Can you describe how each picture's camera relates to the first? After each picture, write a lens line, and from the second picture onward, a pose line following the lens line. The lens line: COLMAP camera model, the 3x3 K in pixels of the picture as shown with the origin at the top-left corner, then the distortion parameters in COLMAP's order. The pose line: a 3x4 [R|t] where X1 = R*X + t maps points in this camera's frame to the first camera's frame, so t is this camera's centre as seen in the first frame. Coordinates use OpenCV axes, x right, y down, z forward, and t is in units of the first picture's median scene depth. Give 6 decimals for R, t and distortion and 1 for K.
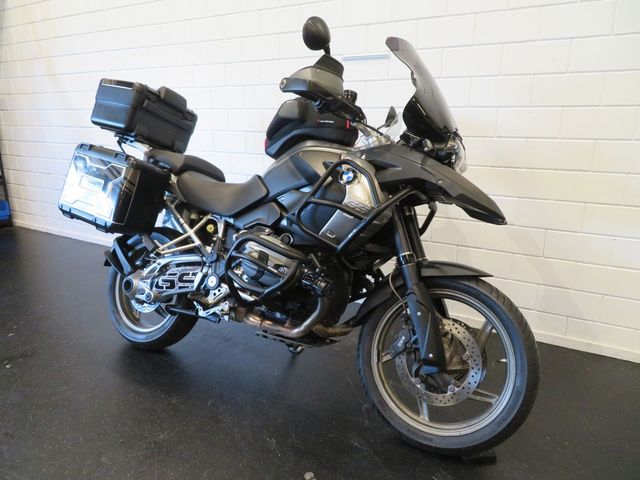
lens RADIAL K [[459.6, 0, 320.0], [0, 459.6, 240.0], [0, 0, 1]] dist [0.005223, 0.001430]
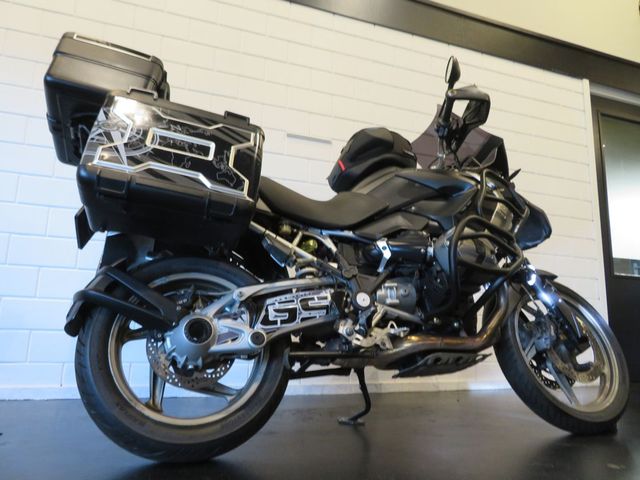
lens RADIAL K [[459.6, 0, 320.0], [0, 459.6, 240.0], [0, 0, 1]] dist [0.005223, 0.001430]
pose [[0.638965, 0.144033, 0.755631, -0.812541], [0.176661, 0.928582, -0.326385, 0.219327], [-0.748675, 0.342039, 0.567886, 0.562474]]
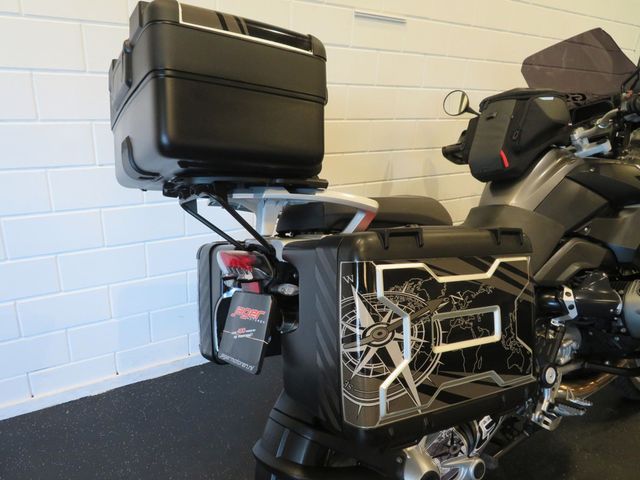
lens RADIAL K [[458.1, 0, 320.0], [0, 458.1, 240.0], [0, 0, 1]] dist [0.002403, 0.001256]
pose [[0.449283, -0.294689, 0.843388, -0.848638], [0.169850, 0.954989, 0.243203, -0.304280], [-0.877095, 0.033982, 0.479113, 0.915361]]
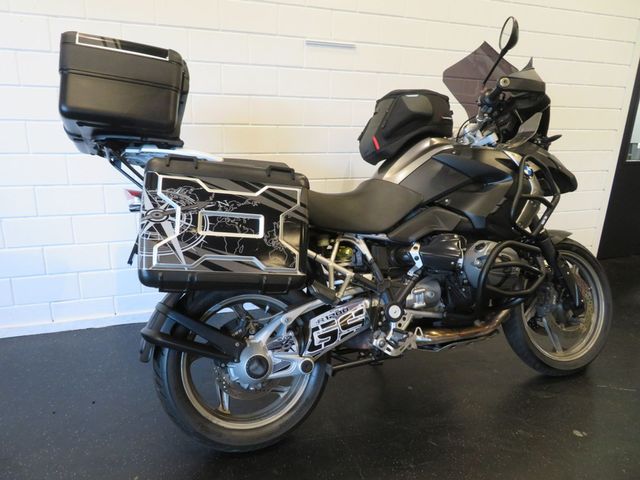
lens RADIAL K [[459.6, 0, 320.0], [0, 459.6, 240.0], [0, 0, 1]] dist [0.005223, 0.001430]
pose [[0.626899, -0.207903, 0.750849, -0.870129], [0.169794, 0.977031, 0.128767, -0.158722], [-0.760374, 0.046766, 0.647800, 0.526310]]
